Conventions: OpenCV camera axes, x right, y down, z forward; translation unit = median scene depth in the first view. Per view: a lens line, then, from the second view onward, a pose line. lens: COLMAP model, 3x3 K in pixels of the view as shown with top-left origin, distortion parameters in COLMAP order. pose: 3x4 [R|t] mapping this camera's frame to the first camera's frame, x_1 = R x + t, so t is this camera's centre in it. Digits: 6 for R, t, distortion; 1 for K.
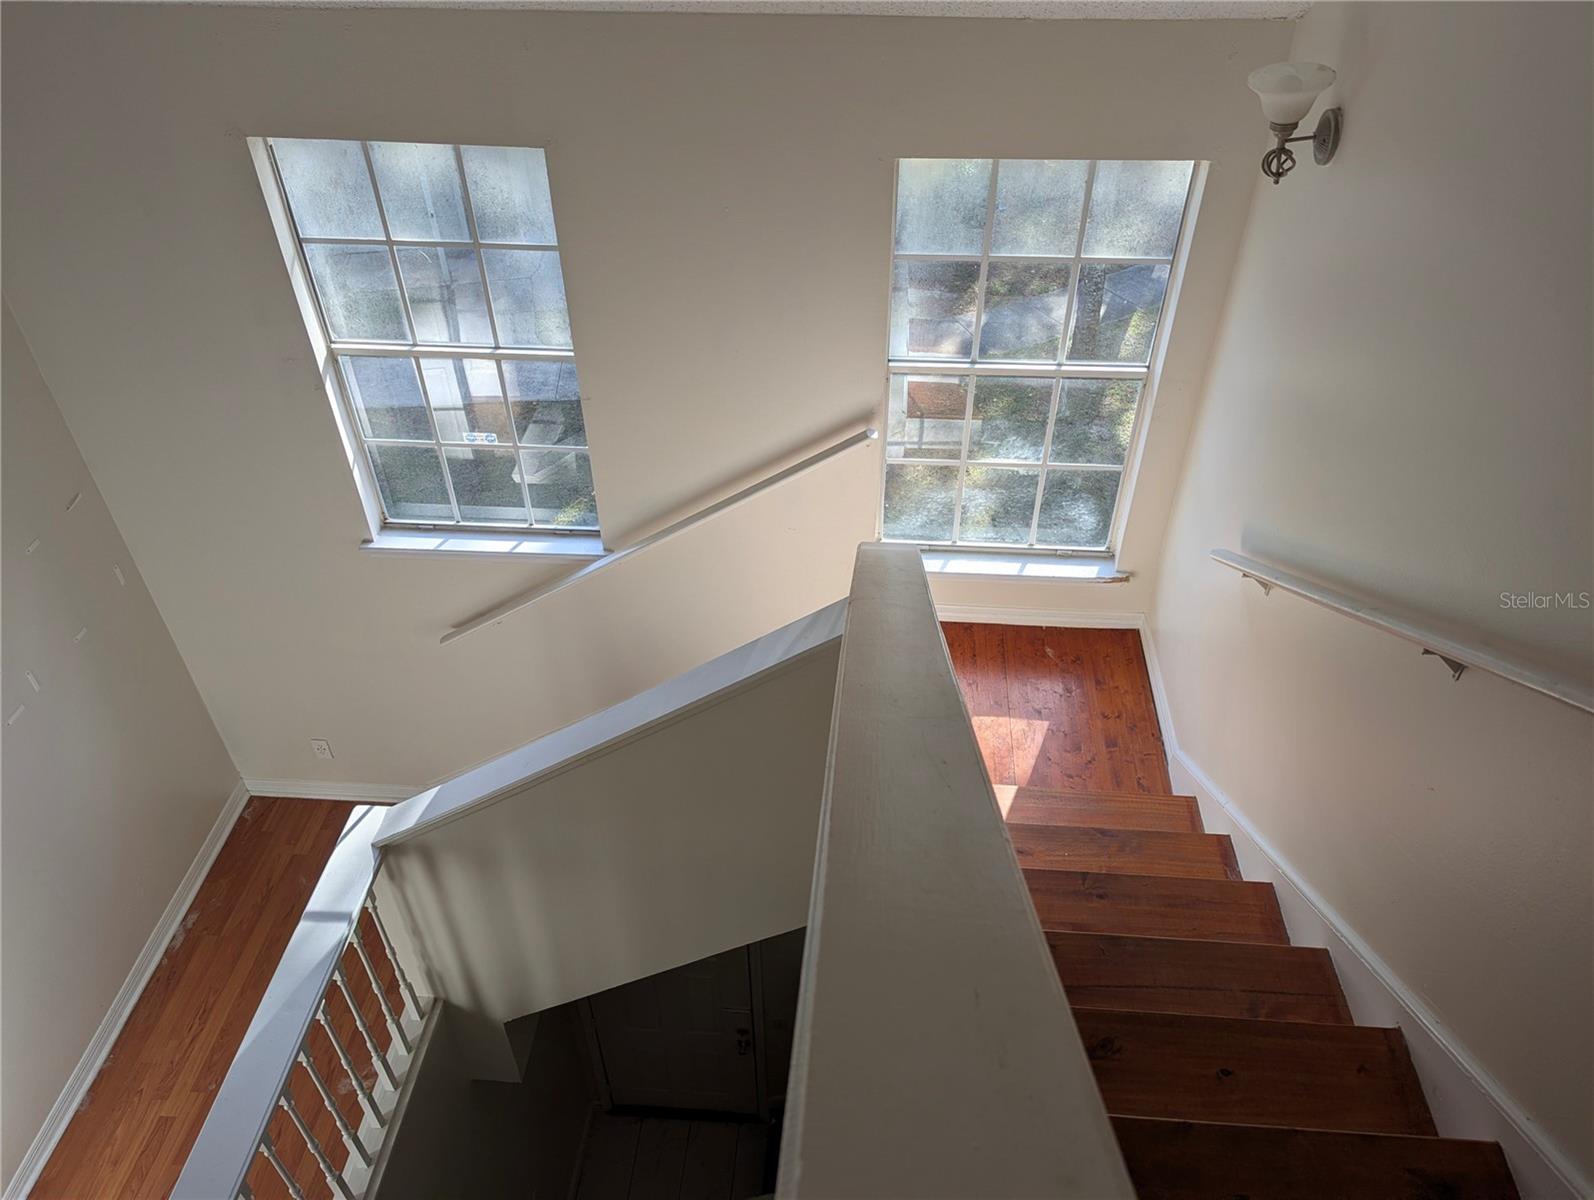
lens RADIAL K [[1130.9, 0, 802.4], [0, 1130.9, 584.2], [0, 0, 1]] dist [0.075605, -0.073066]
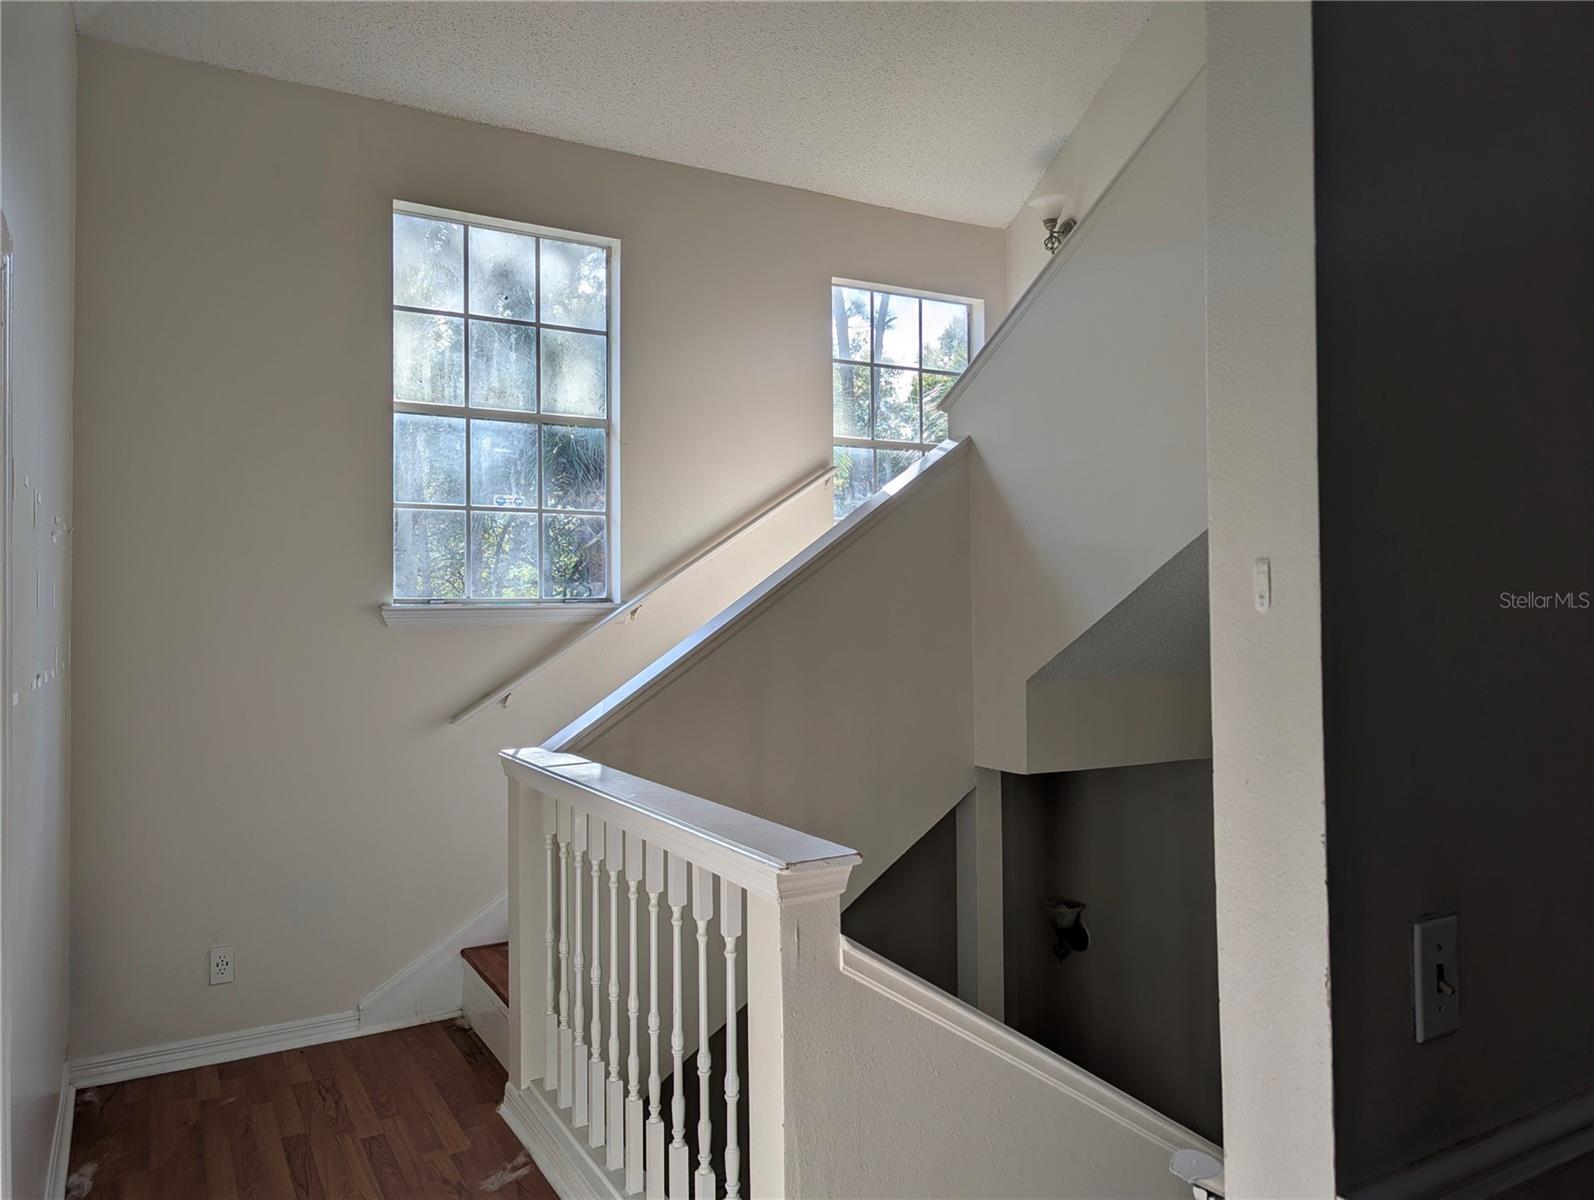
lens RADIAL K [[1130.9, 0, 802.4], [0, 1130.9, 584.2], [0, 0, 1]] dist [0.075605, -0.073066]
pose [[0.803604, 0.023650, 0.594694, -0.813295], [0.375457, 0.755150, -0.537382, 0.728350], [-0.461792, 0.655125, 0.597963, 0.304648]]
